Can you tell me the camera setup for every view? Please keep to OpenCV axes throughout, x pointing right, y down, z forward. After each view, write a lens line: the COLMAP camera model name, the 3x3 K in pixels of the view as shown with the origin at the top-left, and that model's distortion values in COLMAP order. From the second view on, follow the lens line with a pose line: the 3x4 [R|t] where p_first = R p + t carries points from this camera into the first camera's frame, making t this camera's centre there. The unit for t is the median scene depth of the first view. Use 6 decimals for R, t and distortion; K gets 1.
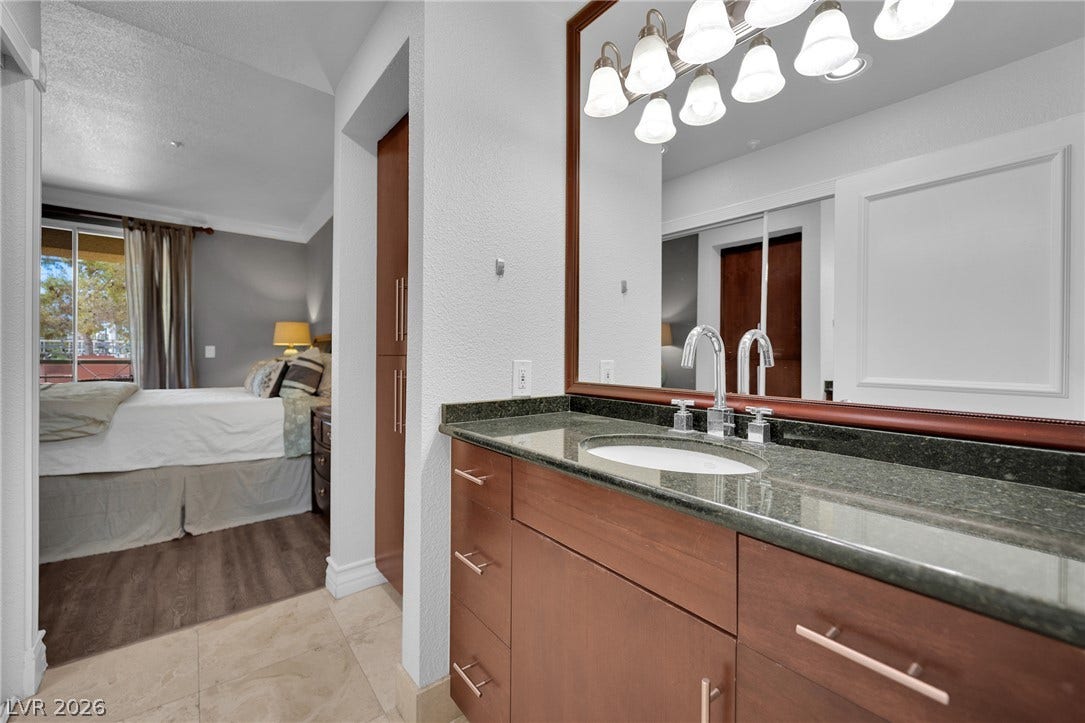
lens RADIAL K [[423.7, 0, 542.5], [0, 423.7, 361.5], [0, 0, 1]] dist [-0.017455, -0.000018]
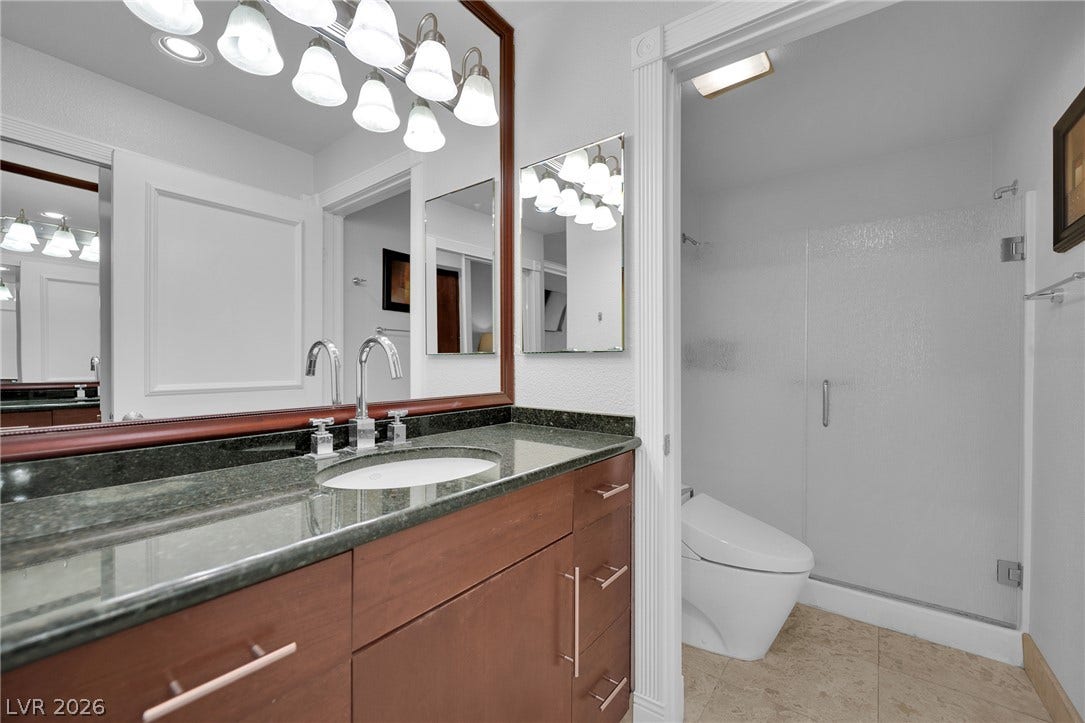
lens RADIAL K [[444.7, 0, 542.5], [0, 444.7, 361.5], [0, 0, 1]] dist [-0.000047, -0.000093]
pose [[-0.247484, 0.003334, 0.968886, -0.542676], [0.020211, 0.999794, 0.001723, -0.012730], [-0.968681, 0.020008, -0.247500, 0.680021]]
